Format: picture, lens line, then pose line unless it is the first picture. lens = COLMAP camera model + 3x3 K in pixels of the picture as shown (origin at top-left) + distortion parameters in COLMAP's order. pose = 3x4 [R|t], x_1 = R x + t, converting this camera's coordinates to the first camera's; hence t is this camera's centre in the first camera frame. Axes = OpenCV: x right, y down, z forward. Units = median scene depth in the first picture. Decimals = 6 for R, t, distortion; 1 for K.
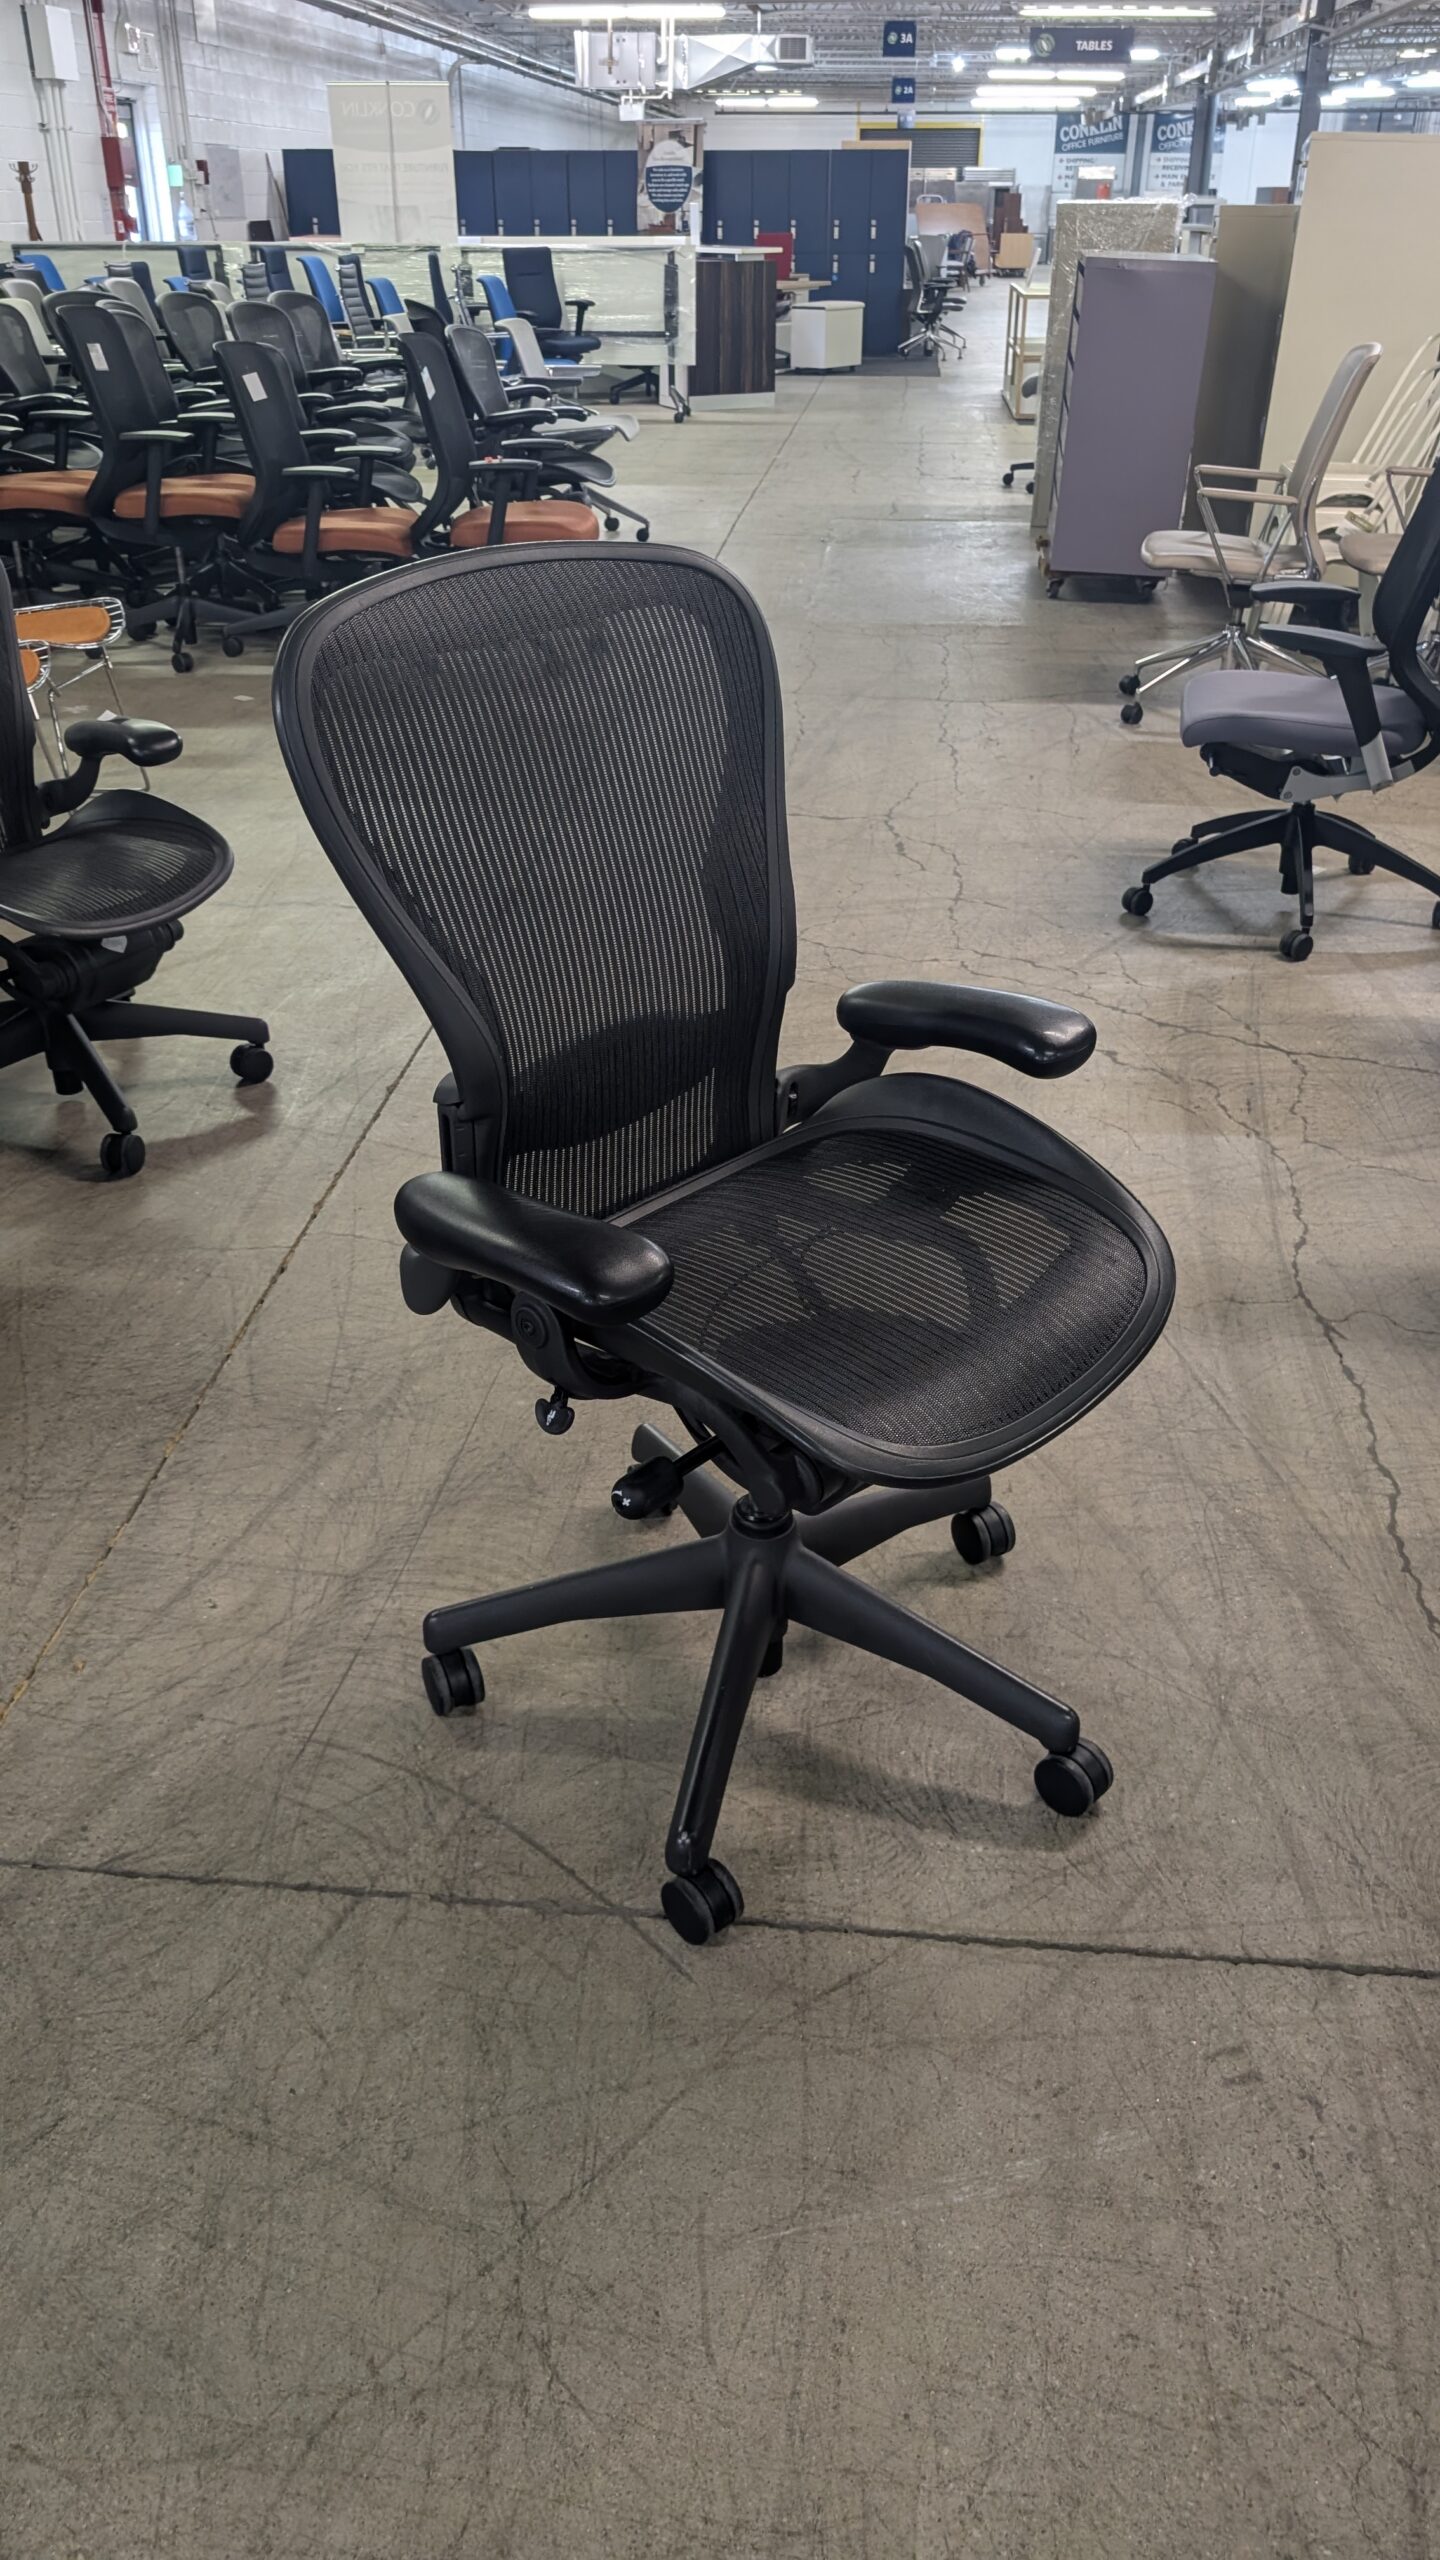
lens RADIAL K [[1772.5, 0, 720.0], [0, 1772.5, 1280.0], [0, 0, 1]] dist [0.025090, -0.028518]
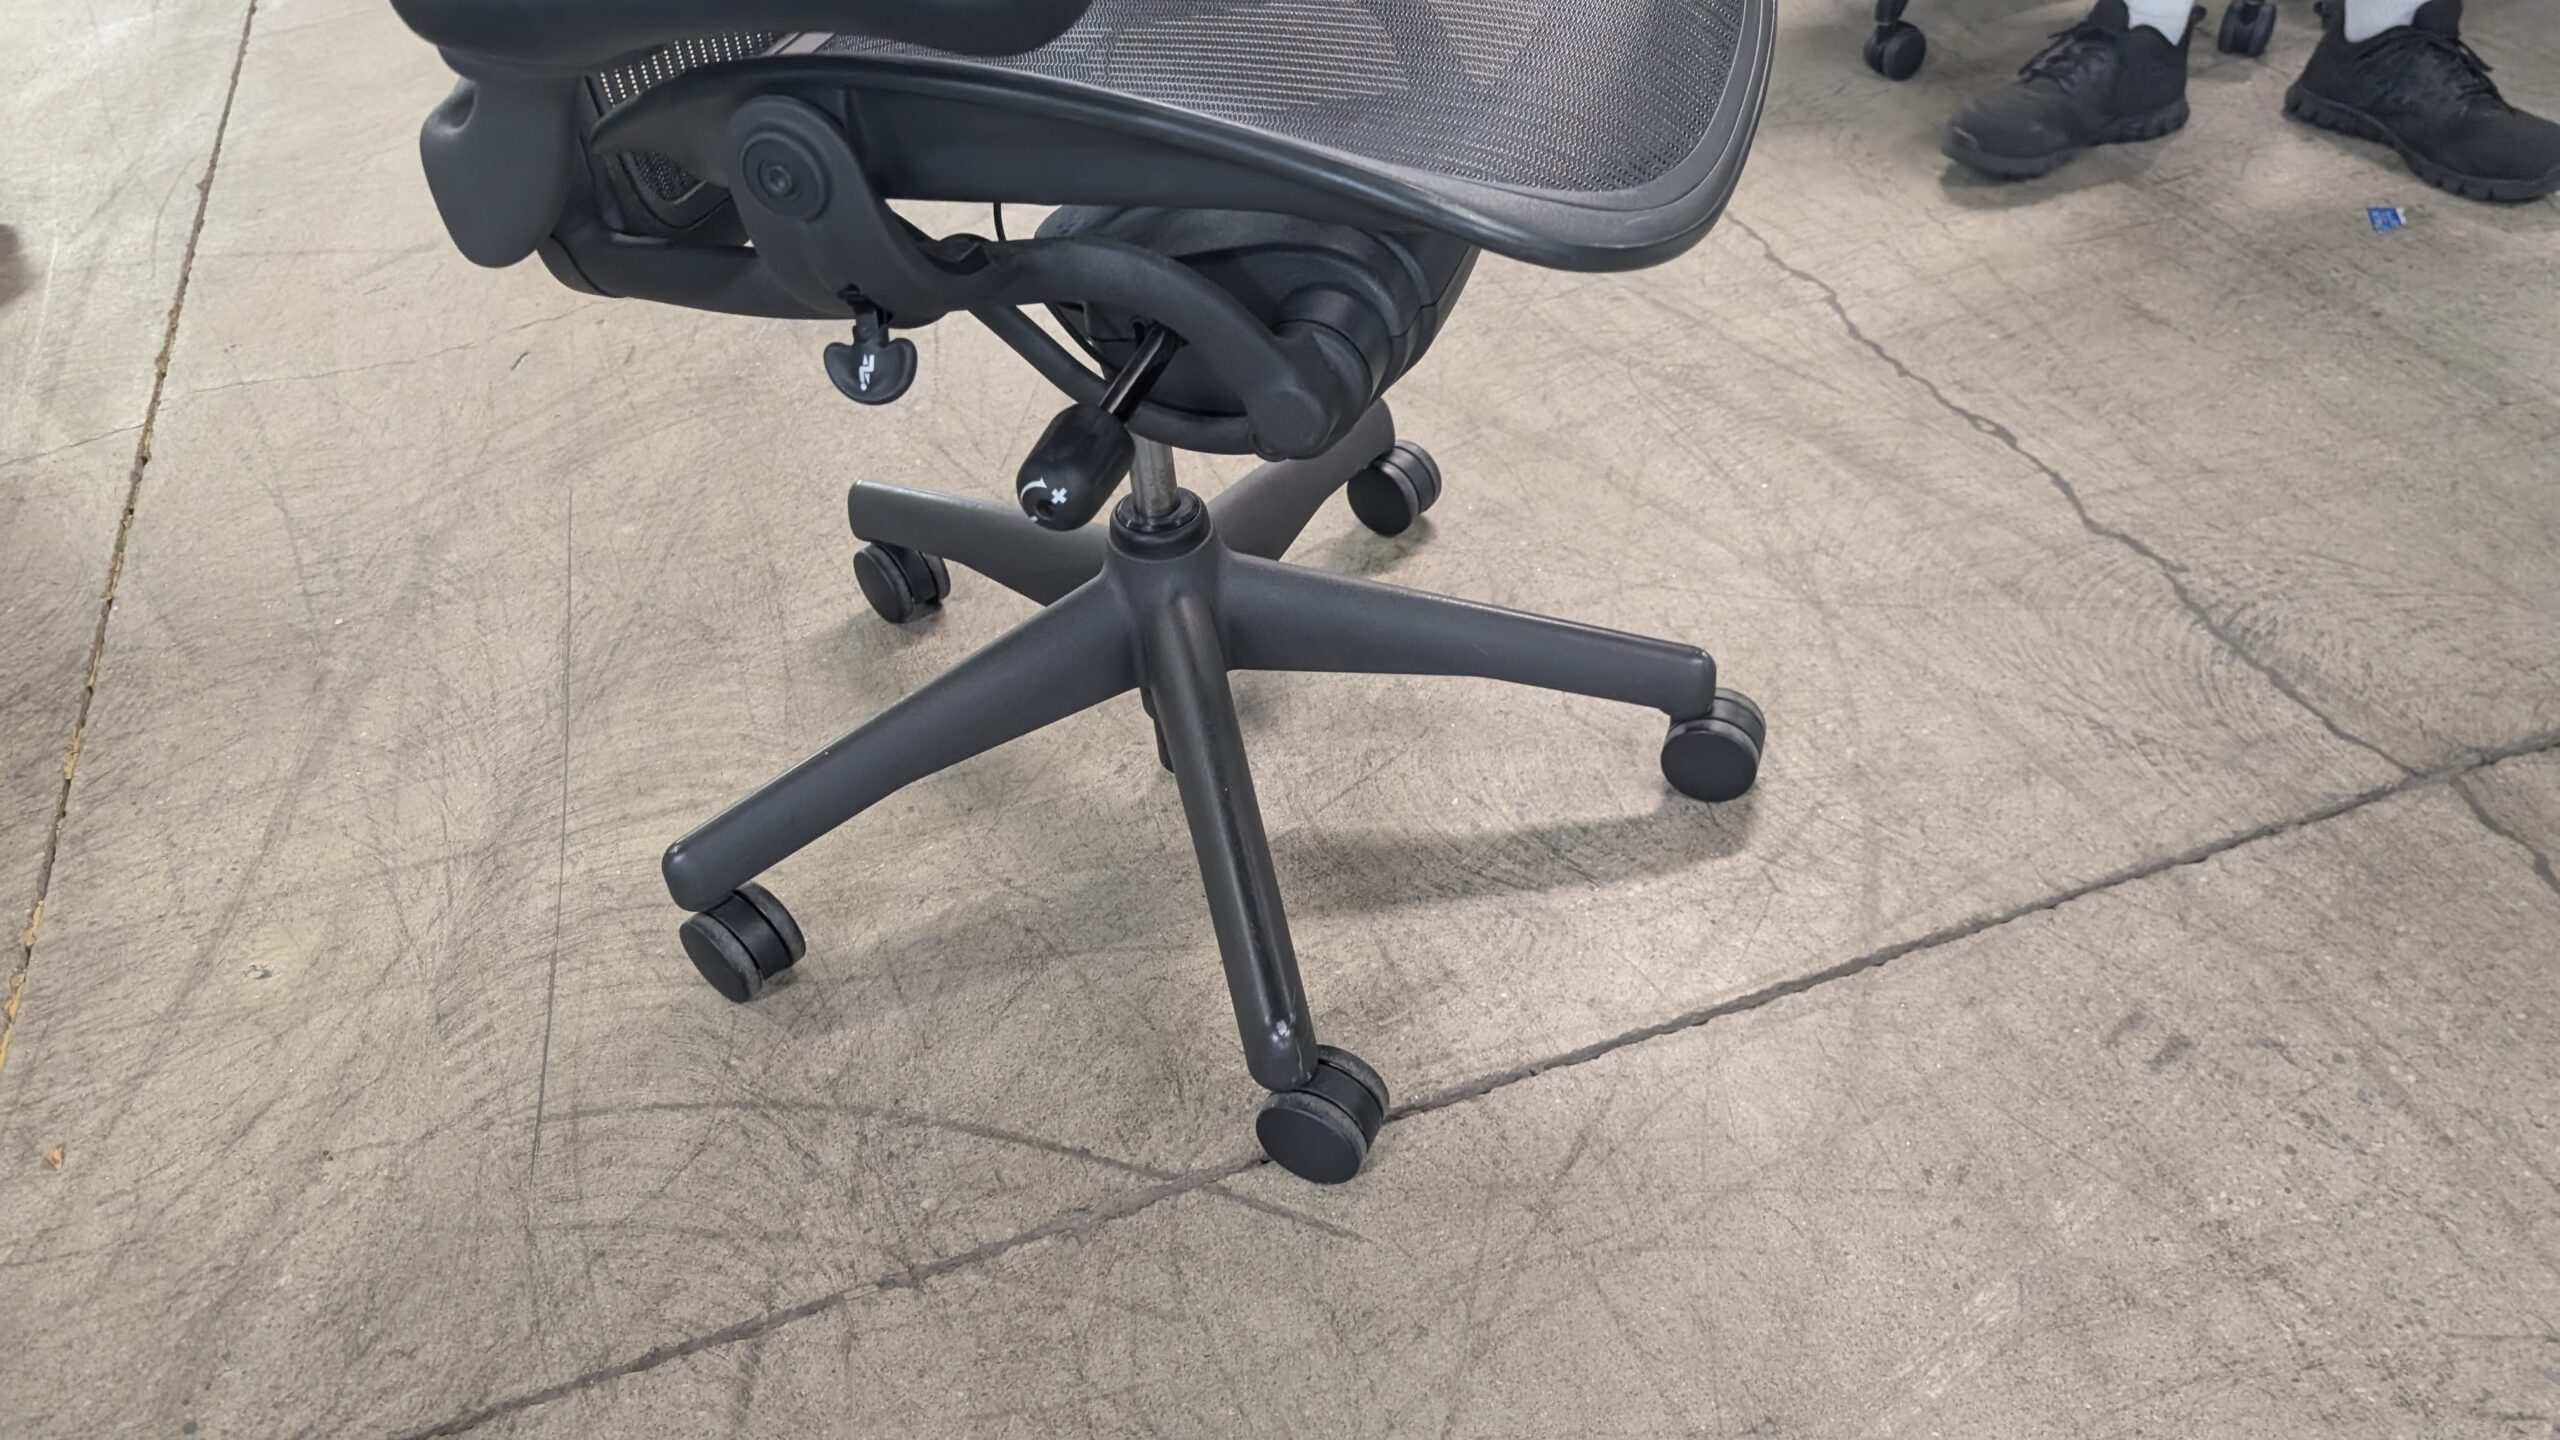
lens RADIAL K [[1772.5, 0, 1278.7], [0, 1772.5, 773.1], [0, 0, 1]] dist [0.025090, -0.028518]
pose [[0.907127, -0.325943, 0.266236, -0.135197], [0.263587, 0.933174, 0.244353, 0.077281], [-0.328090, -0.151483, 0.932422, 0.411430]]
